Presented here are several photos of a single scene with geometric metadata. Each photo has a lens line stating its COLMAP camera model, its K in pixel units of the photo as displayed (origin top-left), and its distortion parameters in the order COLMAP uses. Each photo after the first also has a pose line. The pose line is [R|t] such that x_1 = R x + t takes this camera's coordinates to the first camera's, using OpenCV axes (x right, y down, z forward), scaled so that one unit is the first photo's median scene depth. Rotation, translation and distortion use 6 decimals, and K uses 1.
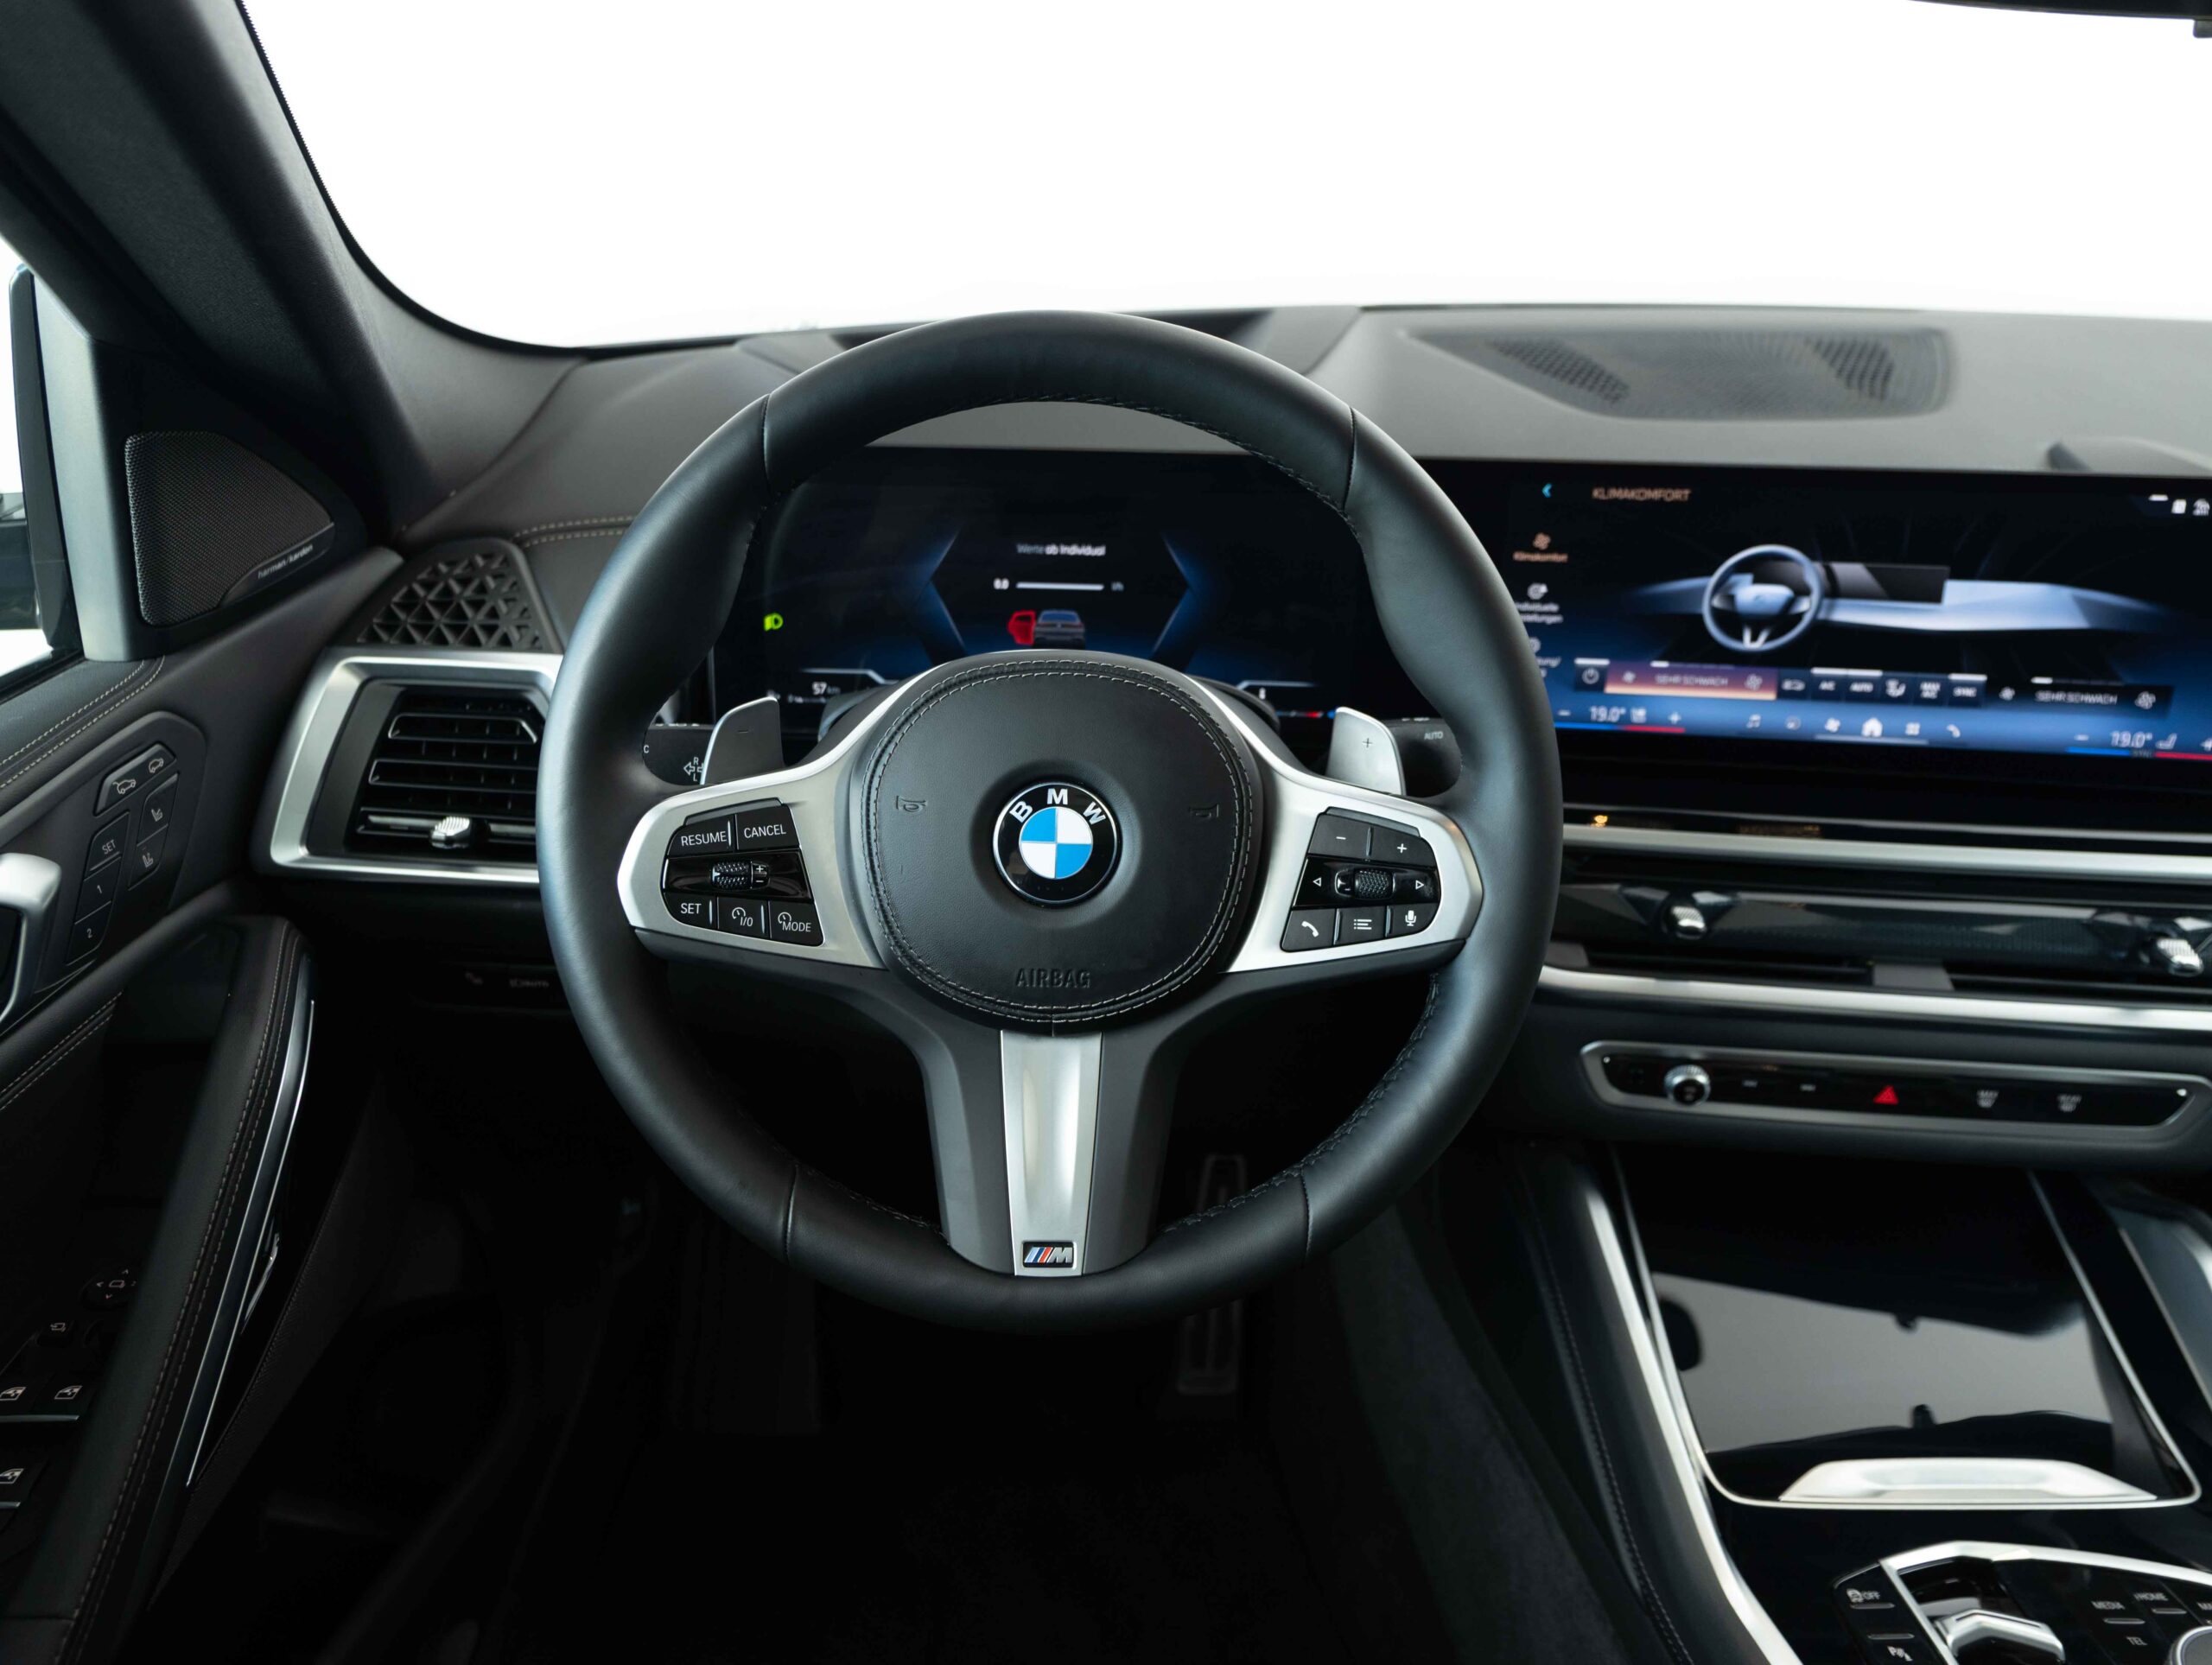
lens RADIAL K [[1548.6, 0, 1106.2], [0, 1548.6, 824.6], [0, 0, 1]] dist [0.002721, 0.004819]
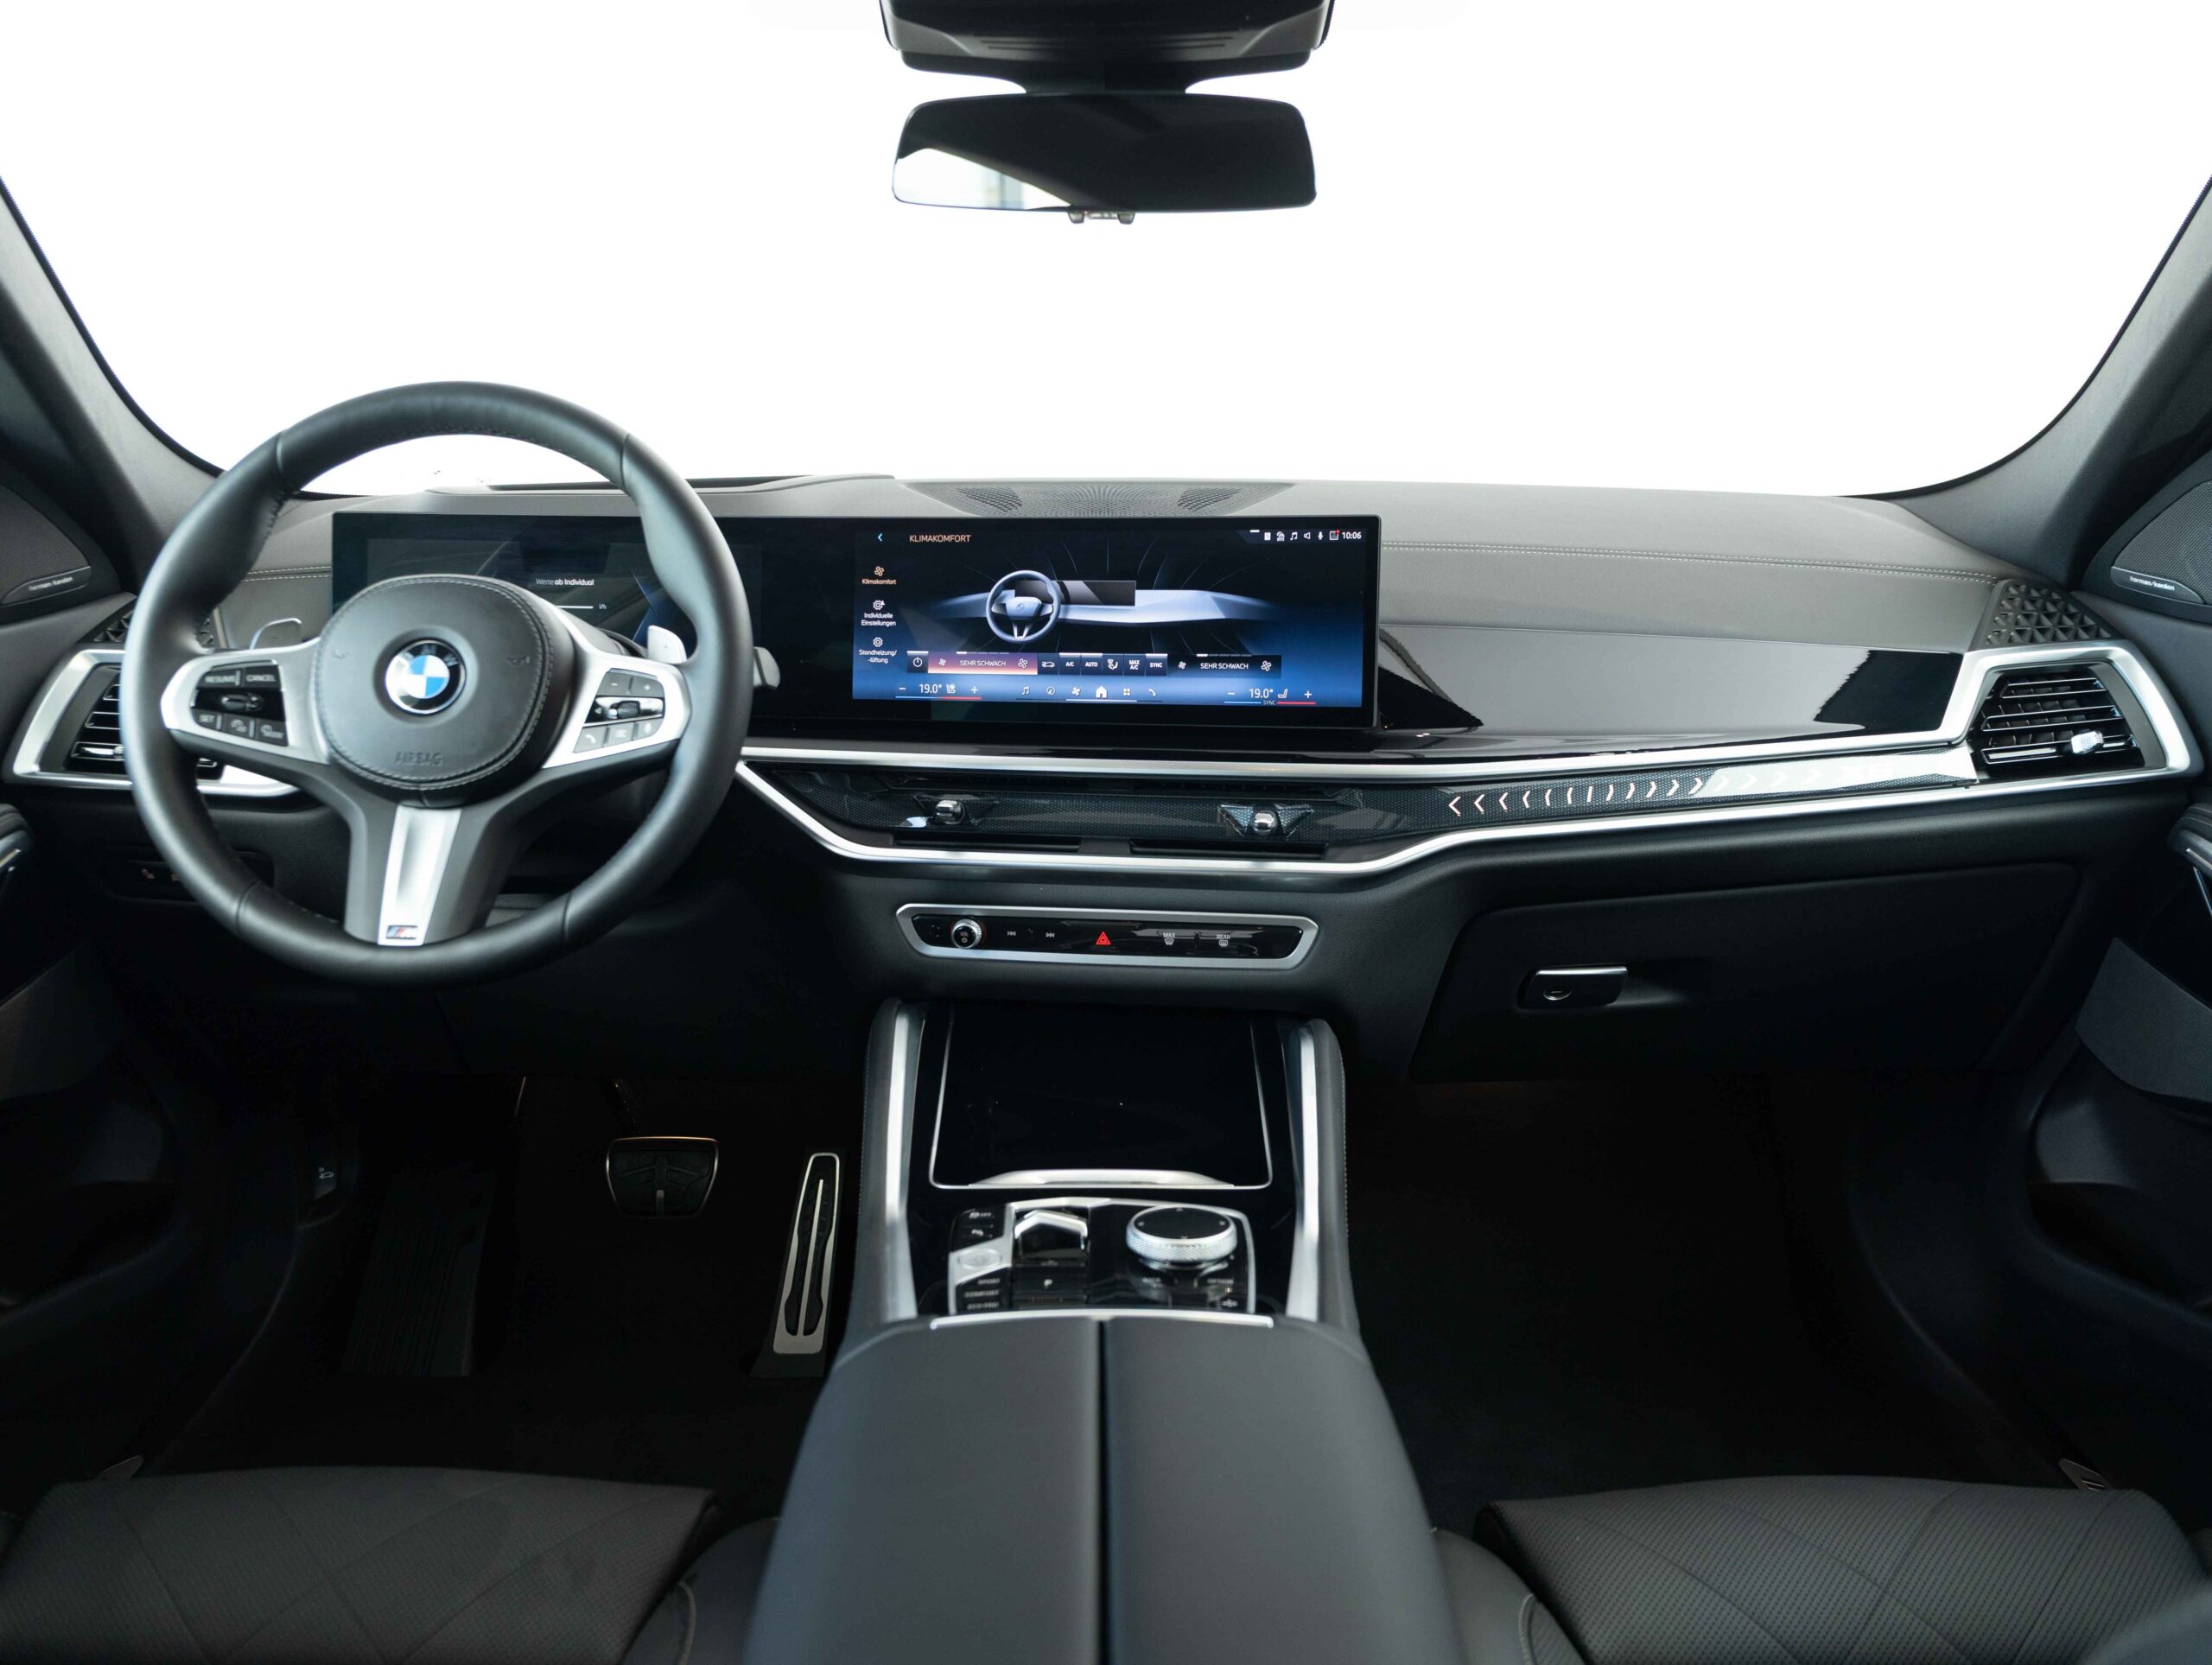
lens RADIAL K [[1548.6, 0, 1050.3], [0, 1548.6, 813.7], [0, 0, 1]] dist [0.002721, 0.004819]
pose [[0.999373, 0.004890, -0.035076, 0.509840], [-0.012284, 0.976796, -0.213821, 0.368961], [0.033216, 0.214118, 0.976243, -0.406373]]
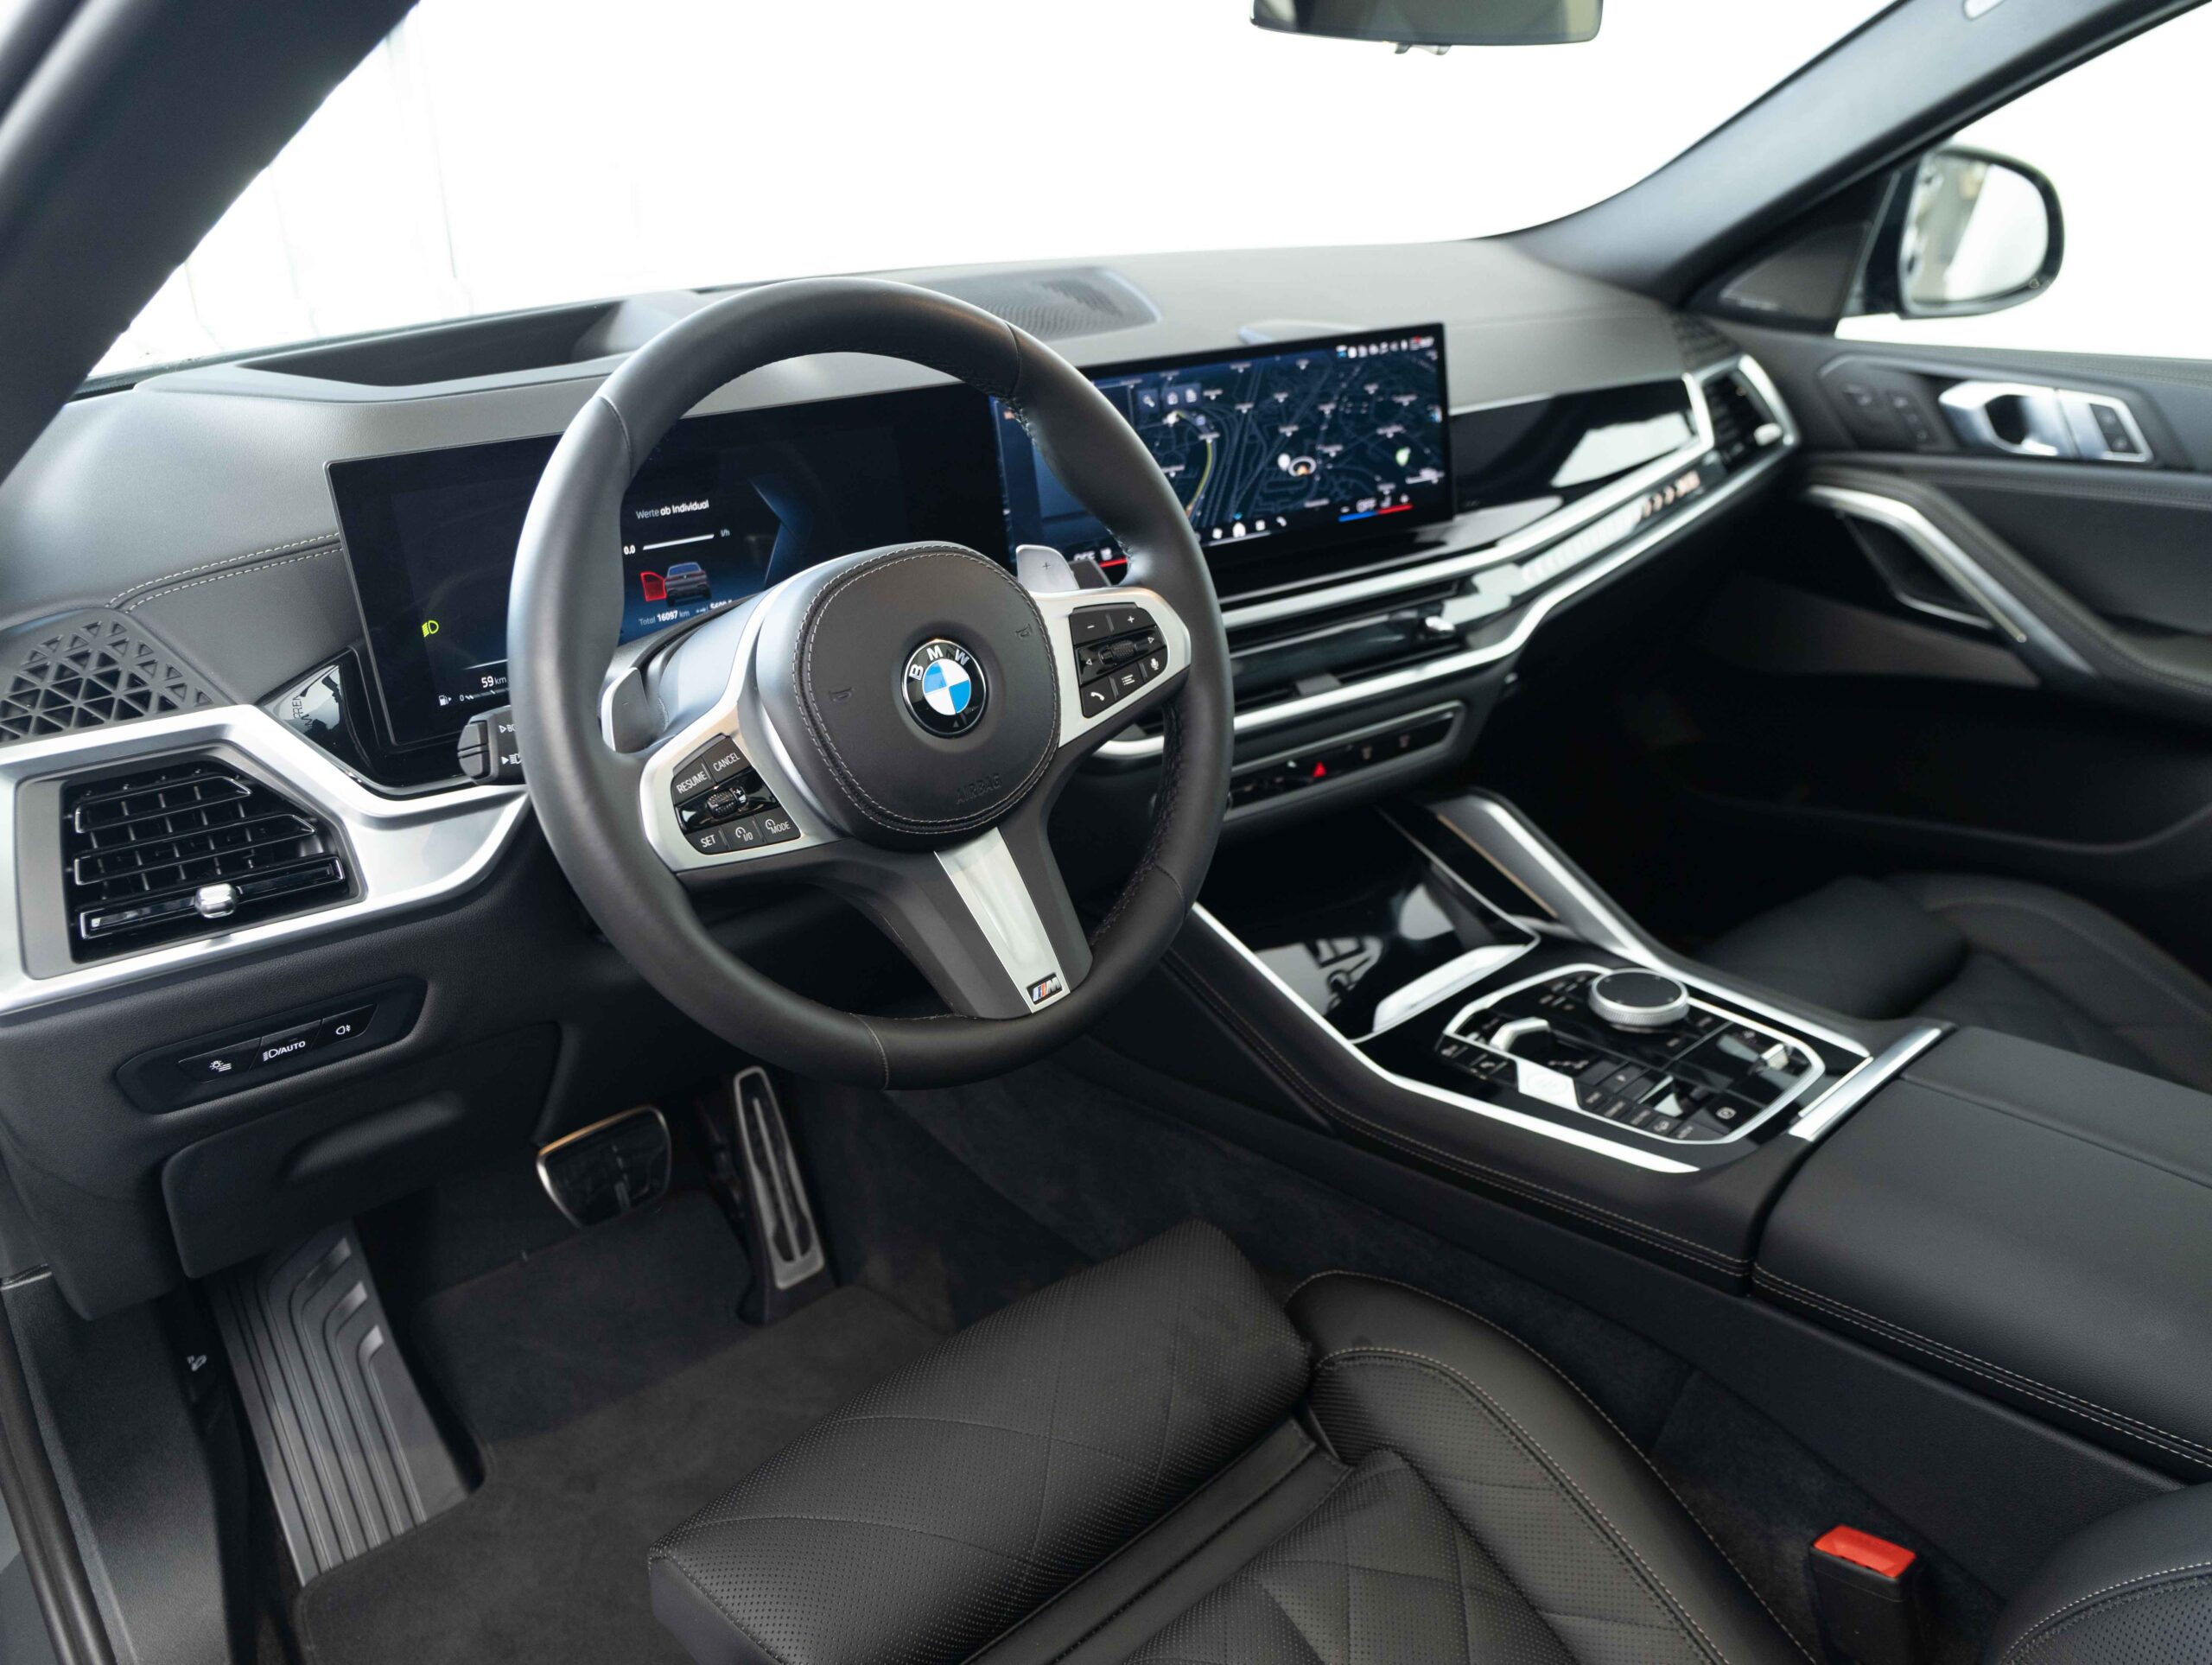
lens RADIAL K [[1548.6, 0, 1069.4], [0, 1548.6, 832.4], [0, 0, 1]] dist [0.002721, 0.004819]
pose [[0.779379, -0.290144, 0.555325, -0.530626], [0.288921, 0.952886, 0.092369, 0.028200], [-0.555962, 0.088454, 0.826488, -0.082060]]
